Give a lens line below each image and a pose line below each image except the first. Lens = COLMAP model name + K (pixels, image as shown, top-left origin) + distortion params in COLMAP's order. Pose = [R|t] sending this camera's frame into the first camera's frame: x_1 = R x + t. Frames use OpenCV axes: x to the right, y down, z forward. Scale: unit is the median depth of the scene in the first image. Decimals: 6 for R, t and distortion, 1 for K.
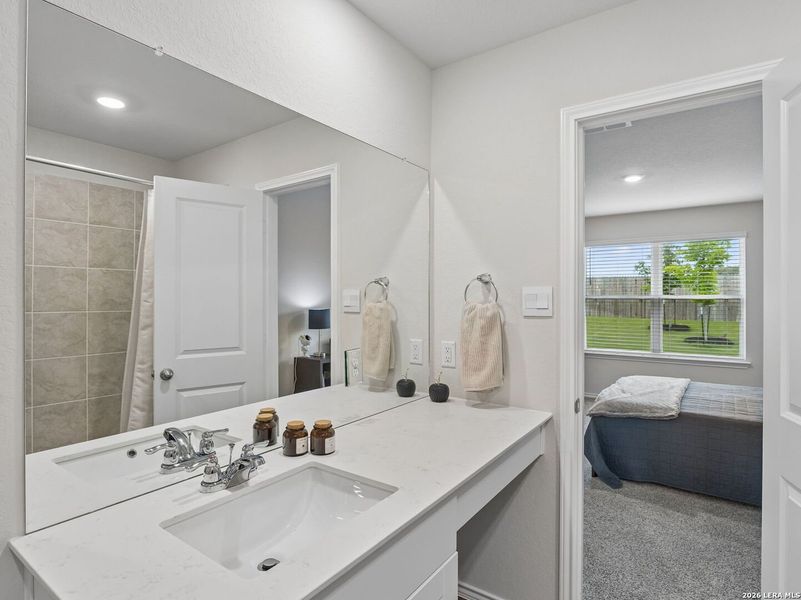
lens RADIAL K [[434.5, 0, 400.5], [0, 434.5, 300.0], [0, 0, 1]] dist [-0.004376, -0.000920]
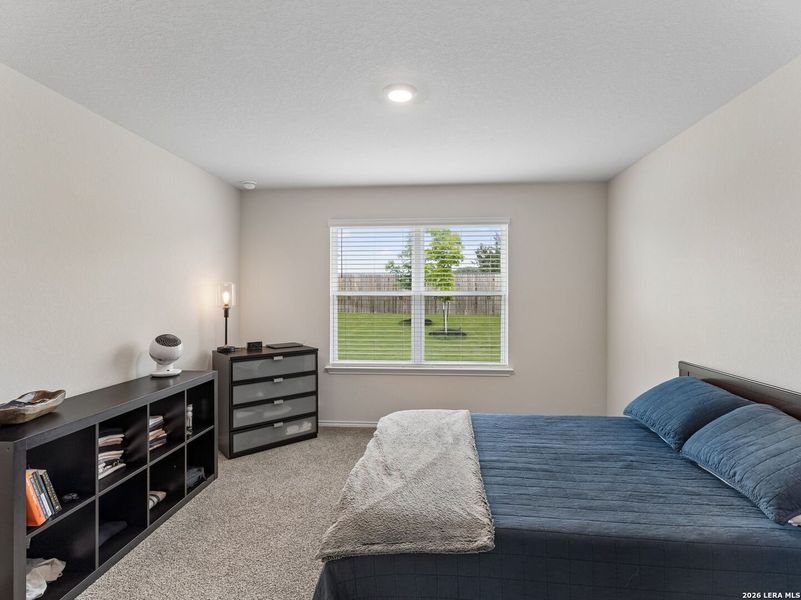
lens RADIAL K [[416.4, 0, 399.7], [0, 416.4, 295.7], [0, 0, 1]] dist [0.000936, 0.000261]
pose [[0.863570, -0.002433, 0.504223, 0.169372], [0.003724, 0.999992, -0.001552, -0.001360], [-0.504215, 0.003219, 0.863572, 0.345067]]
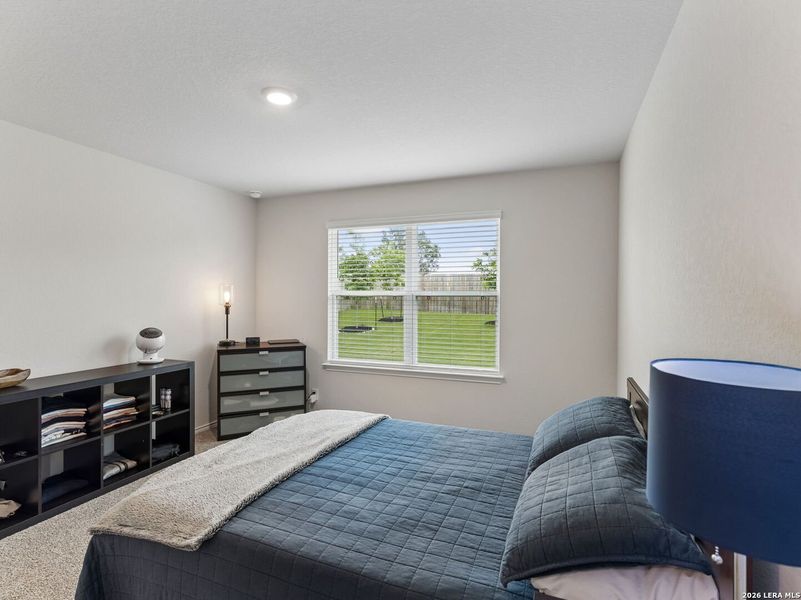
lens RADIAL K [[415.2, 0, 395.3], [0, 415.2, 298.8], [0, 0, 1]] dist [0.001600, 0.000201]
pose [[0.973638, -0.000244, 0.228101, 0.388045], [-0.000954, 0.999986, 0.005140, -0.000678], [-0.228099, -0.005222, 0.973624, 0.270512]]
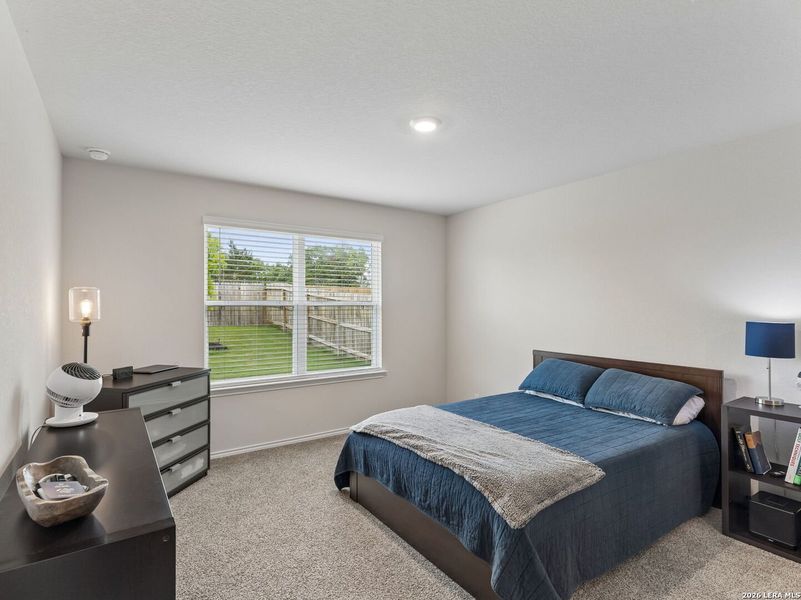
lens RADIAL K [[416.6, 0, 401.5], [0, 416.6, 306.0], [0, 0, 1]] dist [0.002062, 0.000273]
pose [[0.345850, -0.003939, 0.938282, -0.053848], [0.003838, 0.999989, 0.002784, -0.003237], [-0.938282, 0.002638, 0.345861, 0.559879]]
